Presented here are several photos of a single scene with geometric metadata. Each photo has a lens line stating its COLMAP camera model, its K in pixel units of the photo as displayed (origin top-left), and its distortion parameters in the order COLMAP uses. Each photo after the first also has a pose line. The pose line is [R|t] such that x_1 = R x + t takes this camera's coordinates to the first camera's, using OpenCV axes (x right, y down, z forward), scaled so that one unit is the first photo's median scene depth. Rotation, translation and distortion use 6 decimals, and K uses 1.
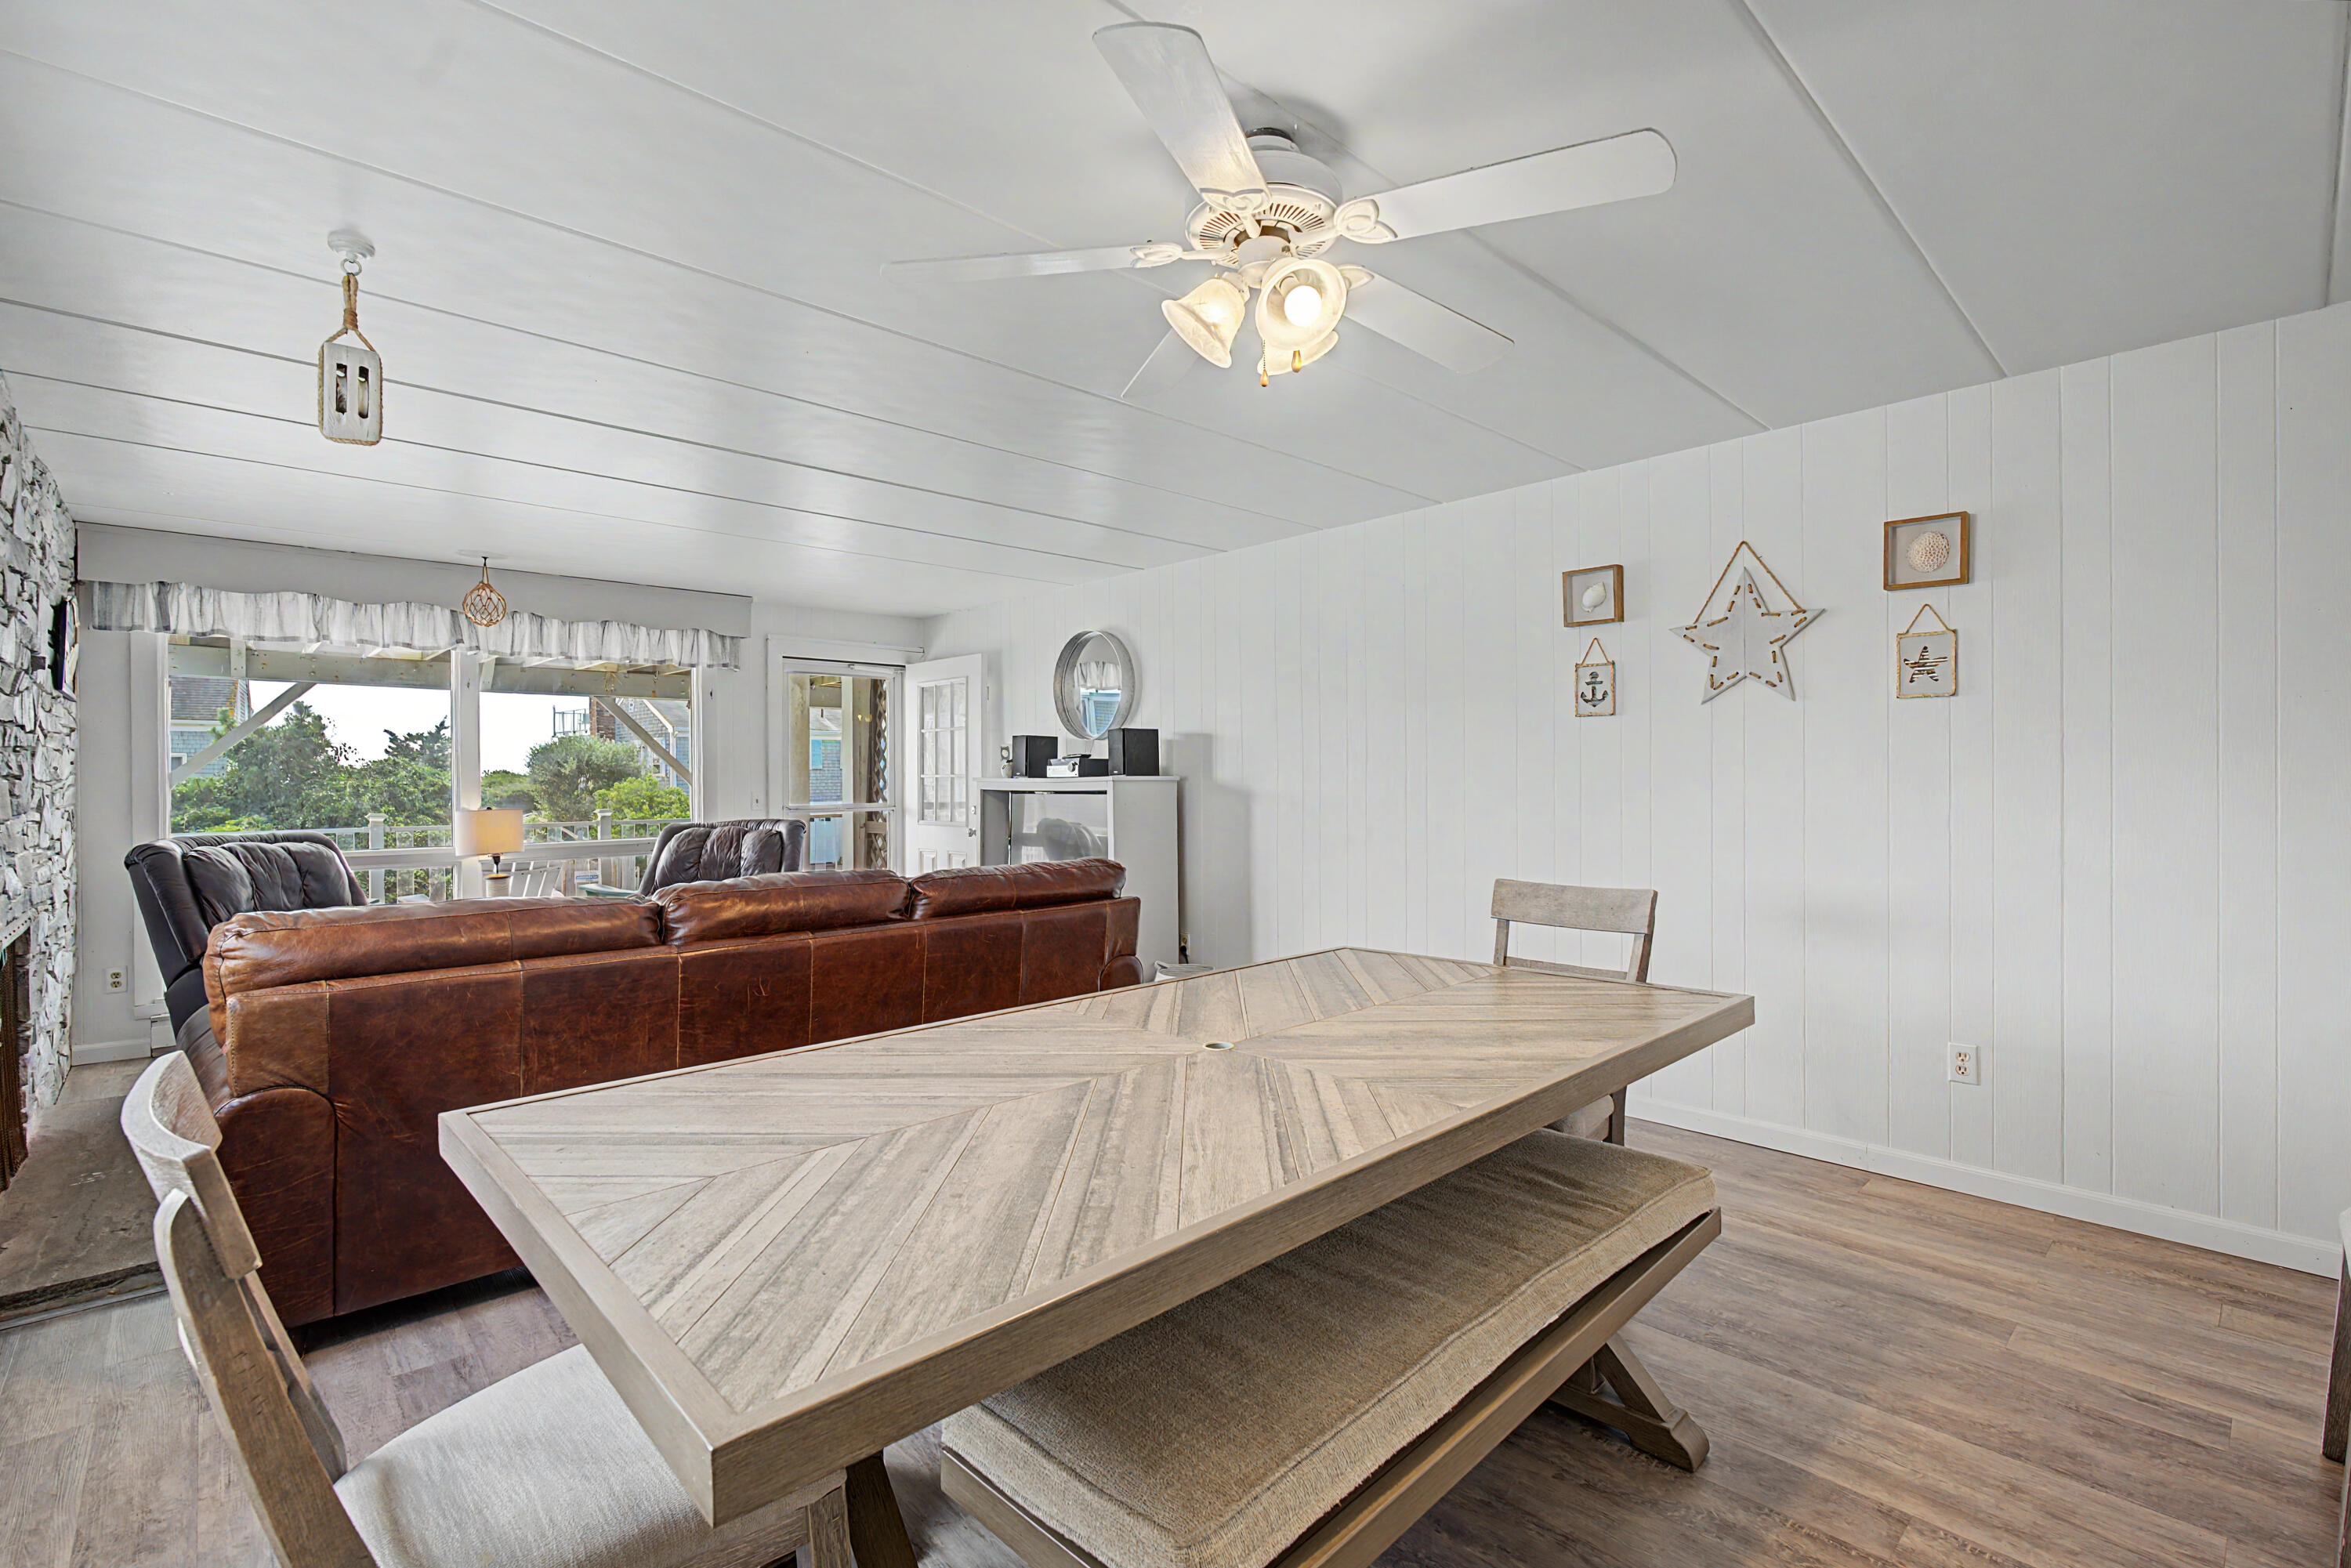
lens RADIAL K [[1059.6, 0, 1173.3], [0, 1059.6, 777.0], [0, 0, 1]] dist [0.003009, 0.000160]
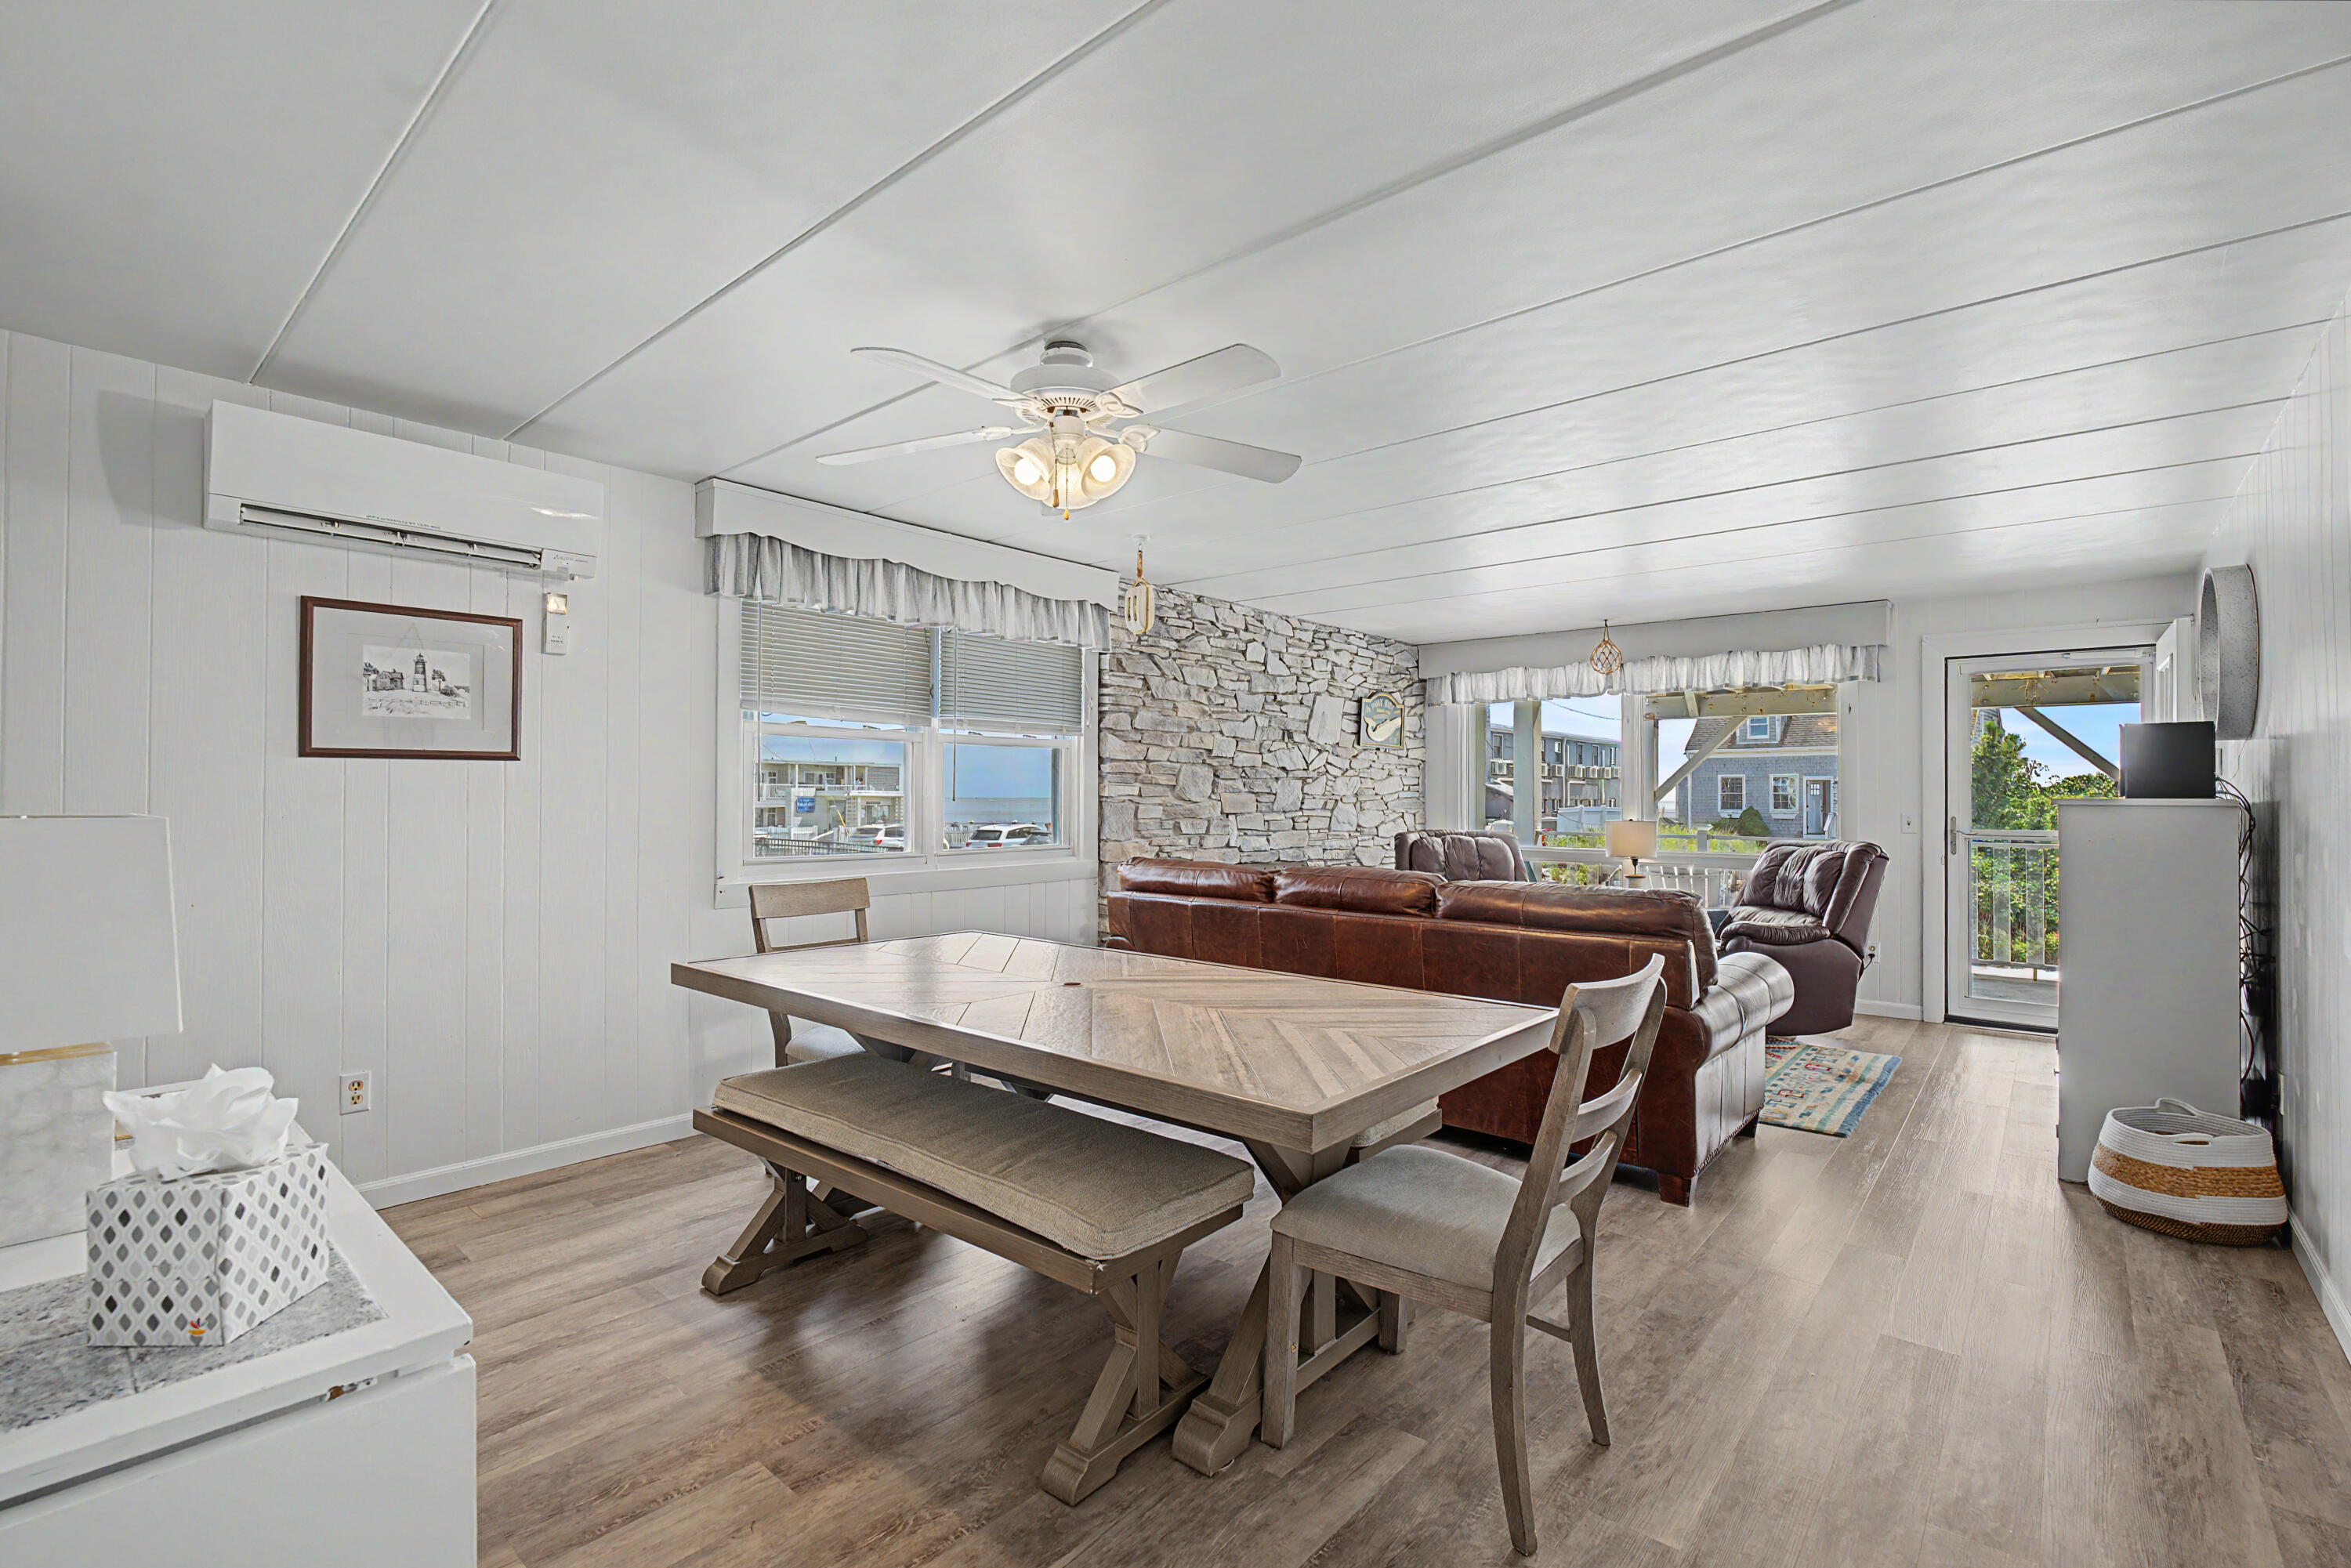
lens RADIAL K [[1059.6, 0, 1172.9], [0, 1059.6, 789.1], [0, 0, 1]] dist [0.003009, 0.000160]
pose [[0.086037, -0.001612, -0.996291, 0.609056], [-0.003215, 0.999993, -0.001896, -0.001803], [0.996287, 0.003367, 0.086031, 0.420283]]
